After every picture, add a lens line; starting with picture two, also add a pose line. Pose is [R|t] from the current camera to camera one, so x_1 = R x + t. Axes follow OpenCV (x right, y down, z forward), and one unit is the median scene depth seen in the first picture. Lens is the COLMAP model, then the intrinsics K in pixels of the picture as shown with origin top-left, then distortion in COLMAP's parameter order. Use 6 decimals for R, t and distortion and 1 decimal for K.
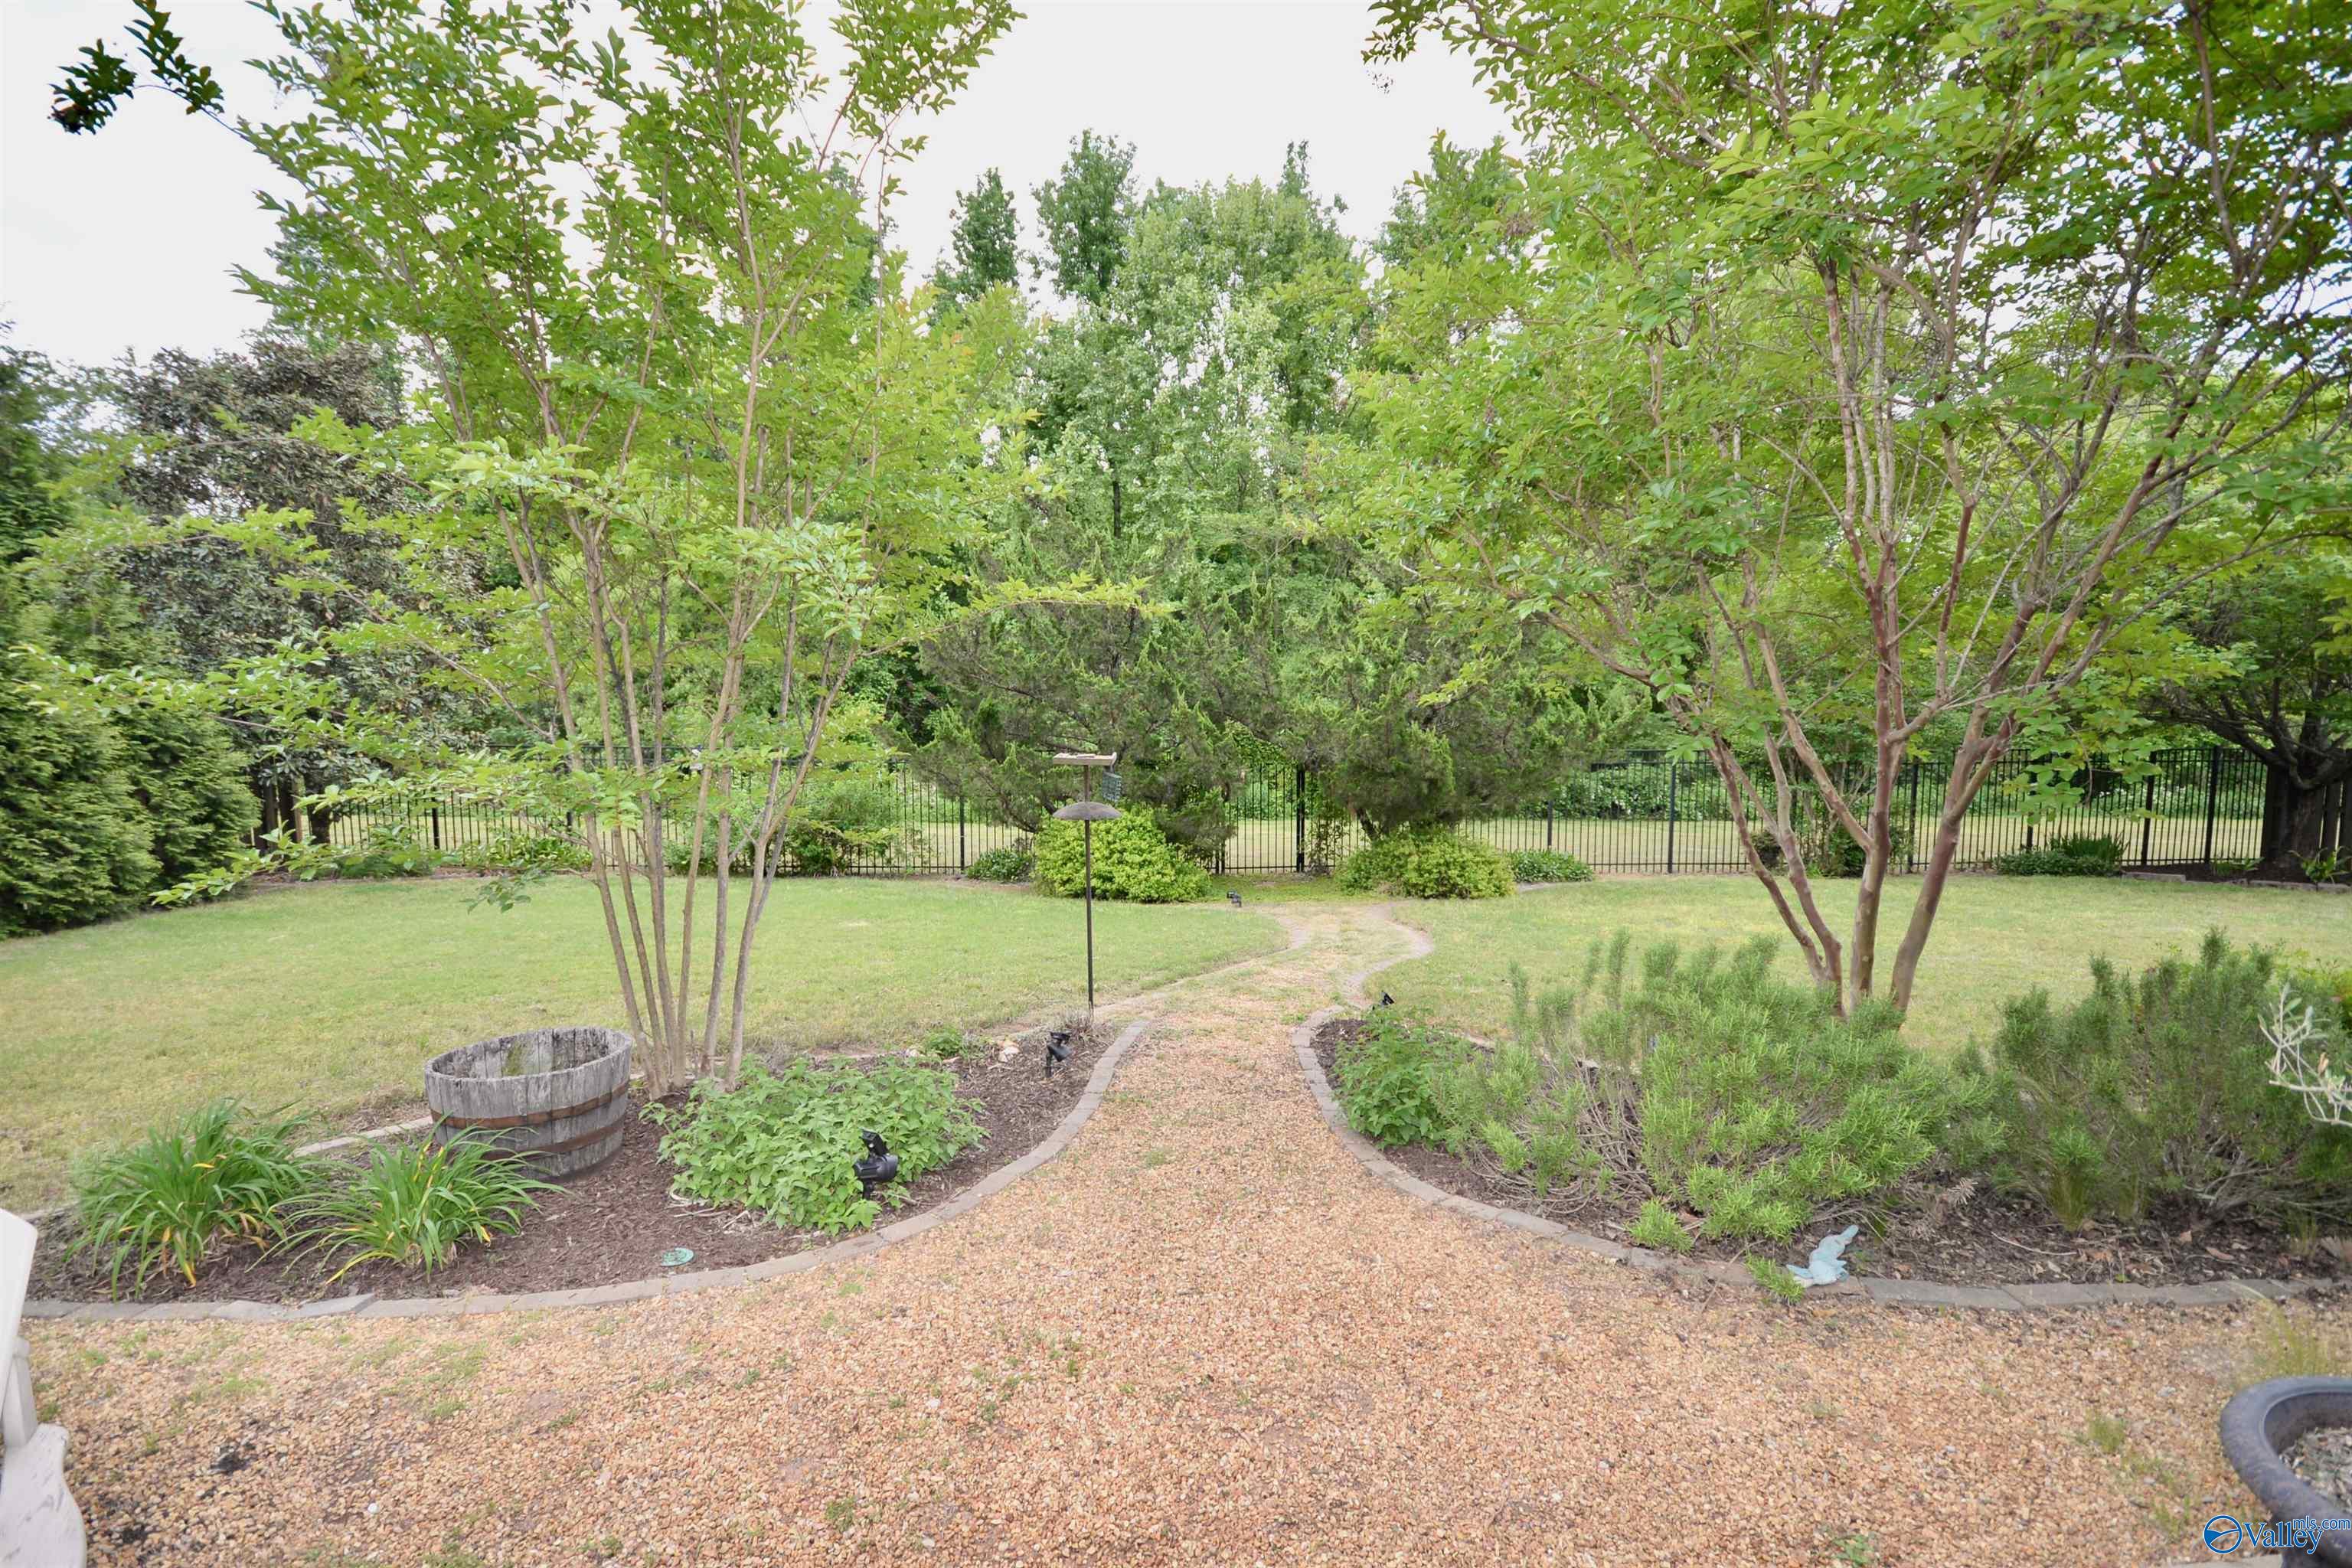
lens RADIAL K [[1033.0, 0, 1174.7], [0, 1033.0, 798.6], [0, 0, 1]] dist [-0.008538, -0.003167]
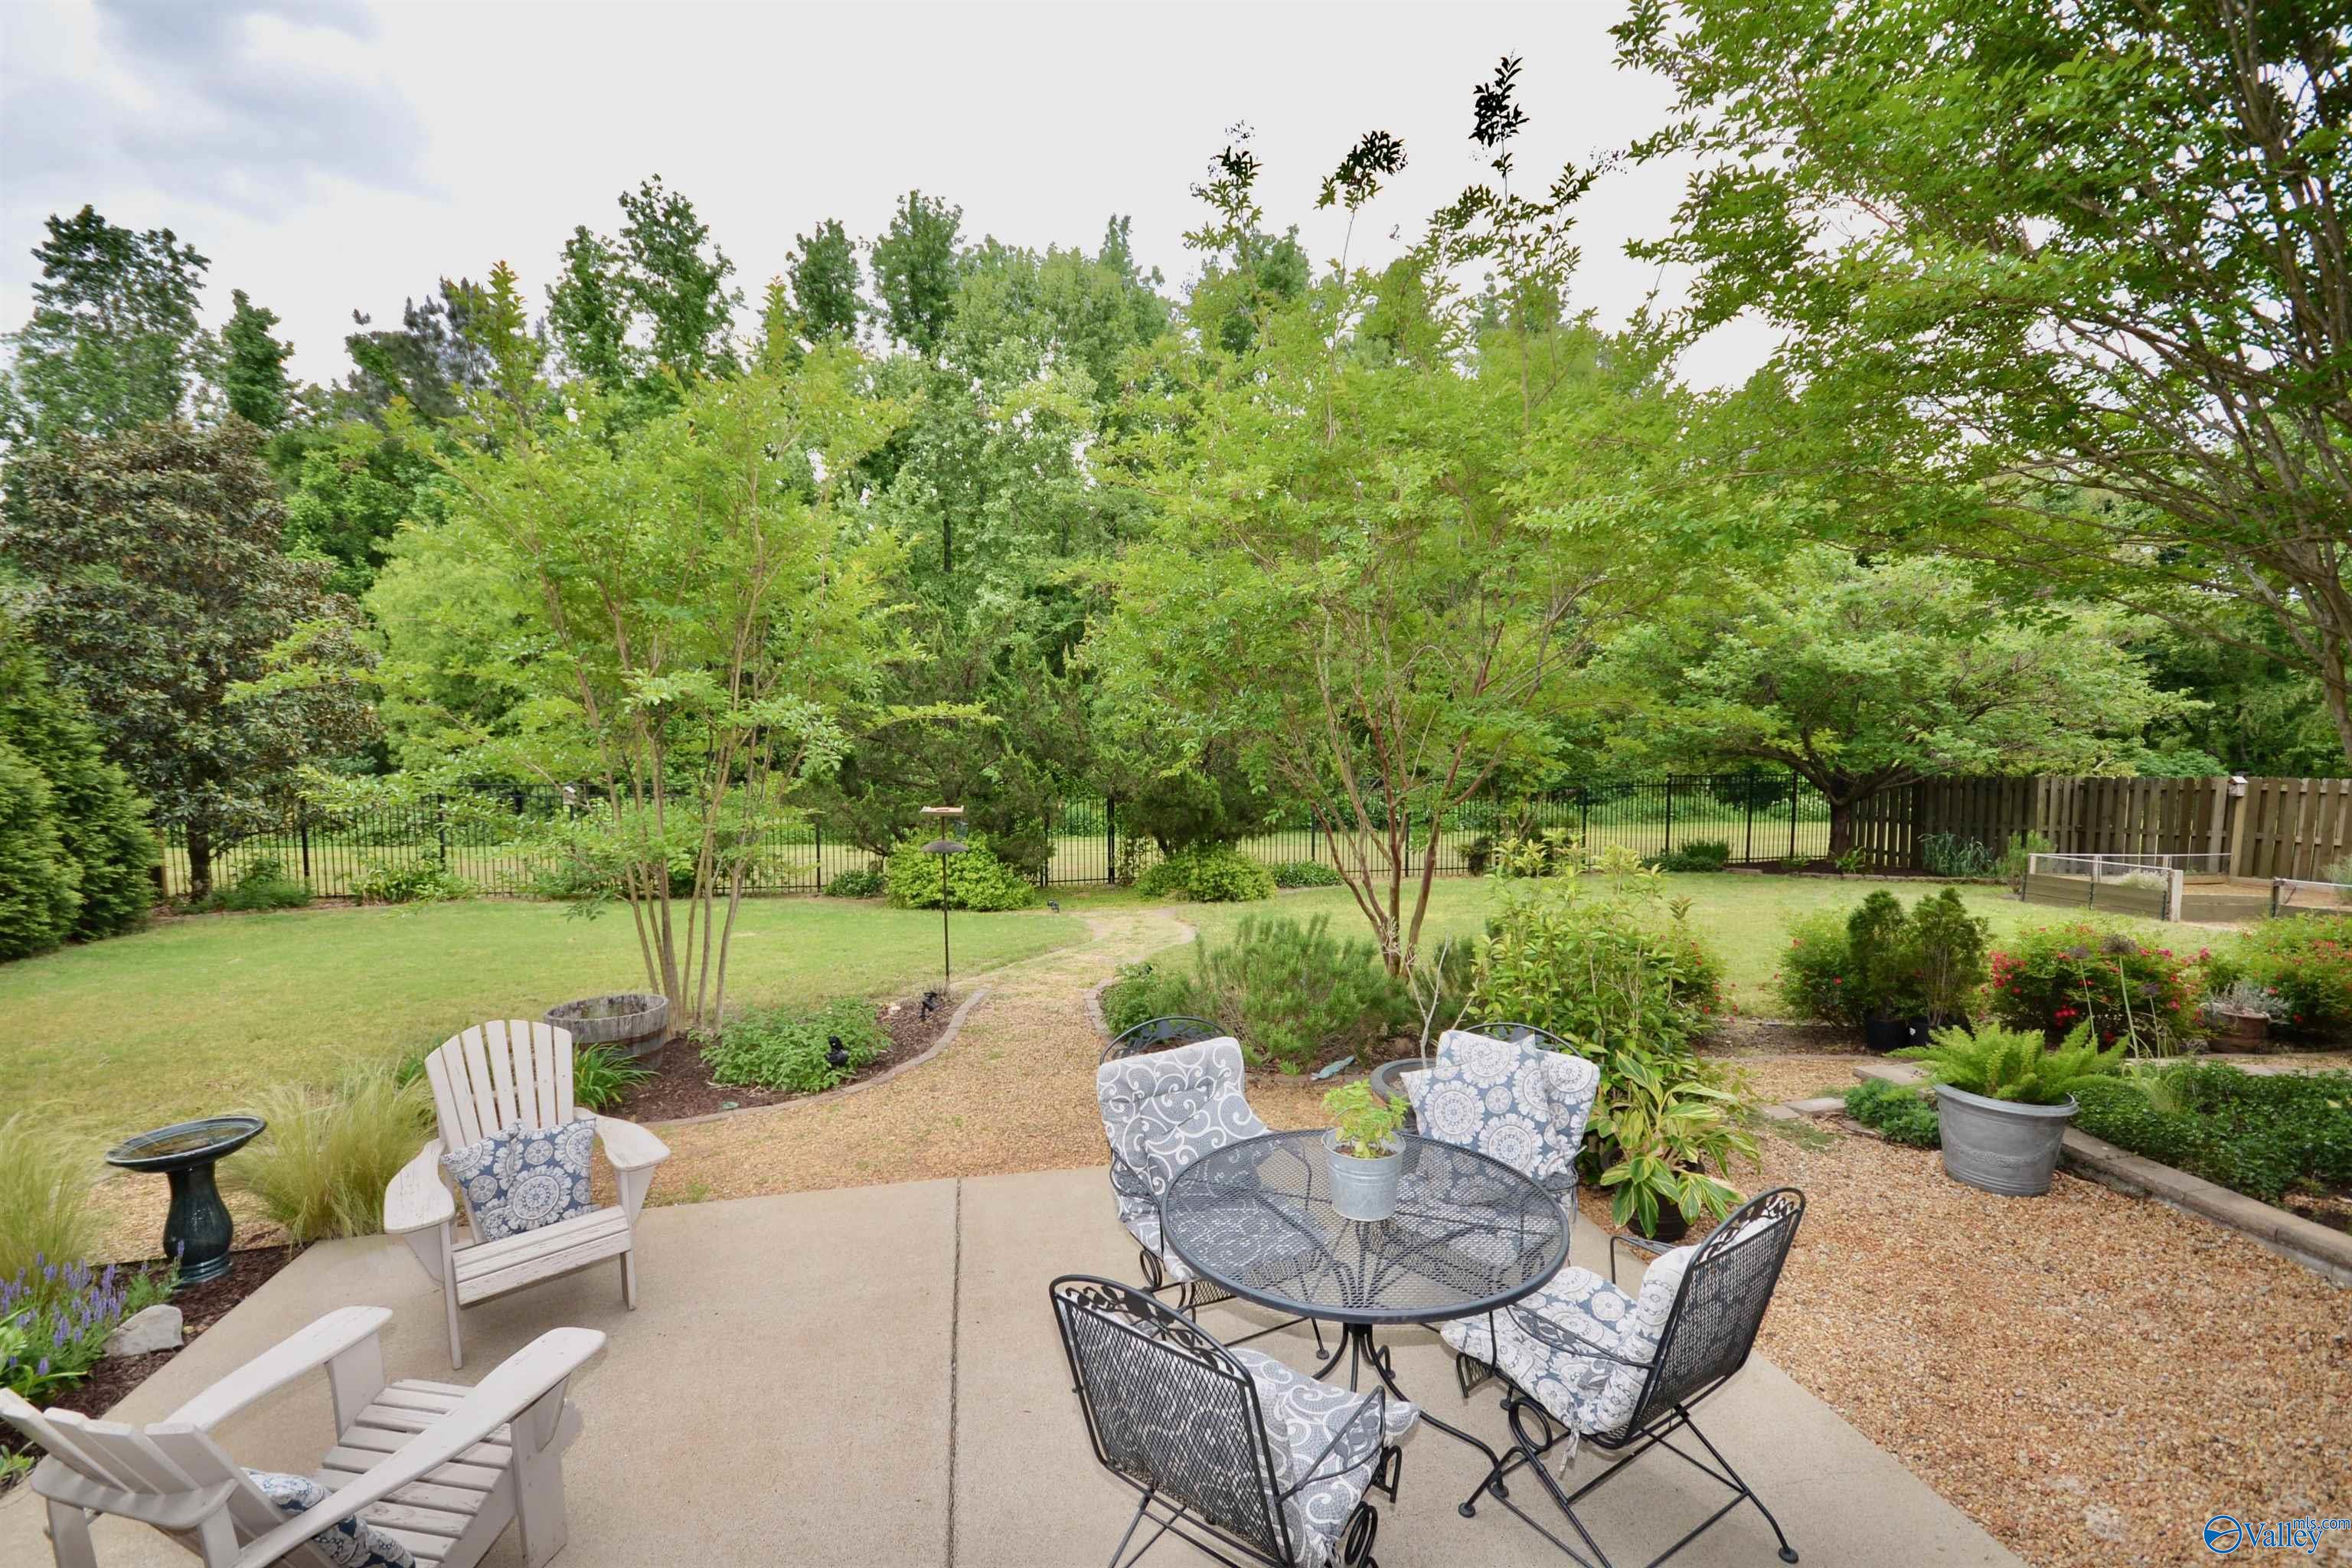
lens RADIAL K [[1033.0, 0, 1172.7], [0, 1033.0, 788.0], [0, 0, 1]] dist [-0.008538, -0.003167]
pose [[0.987133, -0.010481, 0.159557, 0.001403], [0.013800, 0.999711, -0.019706, -0.017851], [-0.159304, 0.021655, 0.986992, -0.239300]]
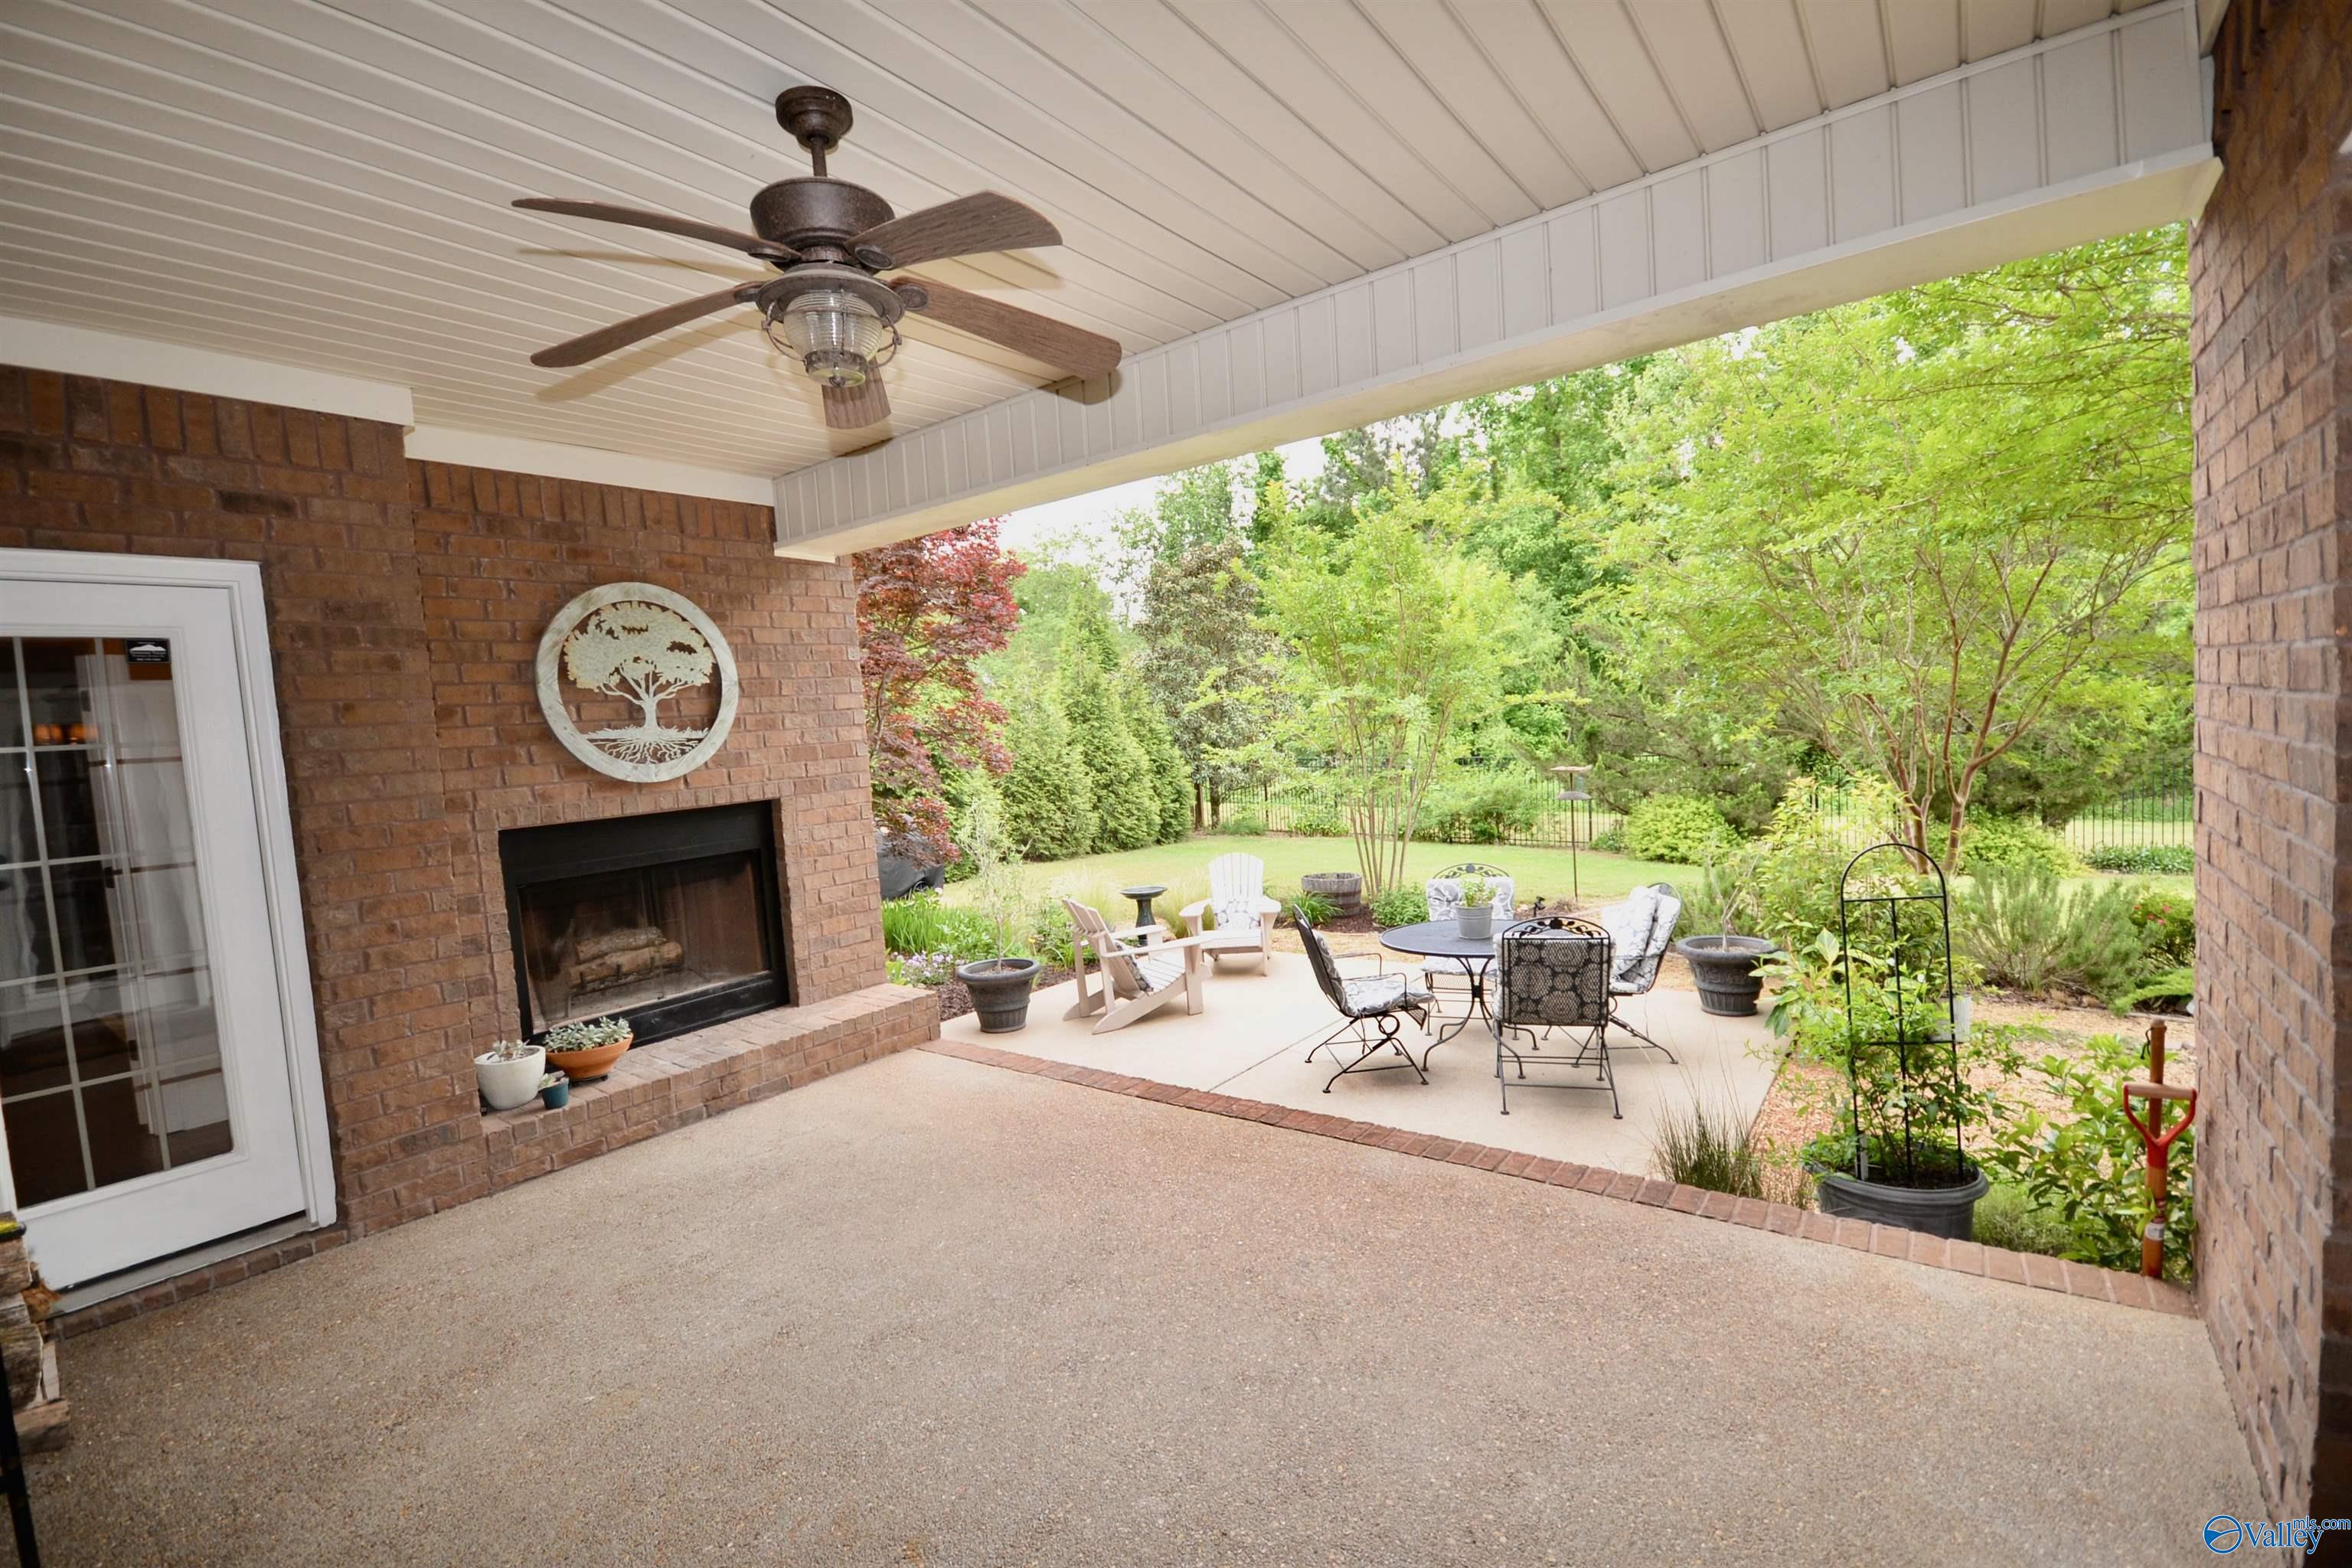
lens RADIAL K [[1033.0, 0, 1185.6], [0, 1033.0, 776.4], [0, 0, 1]] dist [-0.008538, -0.003167]
pose [[0.781717, -0.005559, -0.623609, 0.276514], [-0.005976, 0.999848, -0.016405, 0.005914], [0.623605, 0.016551, 0.781565, -0.486811]]
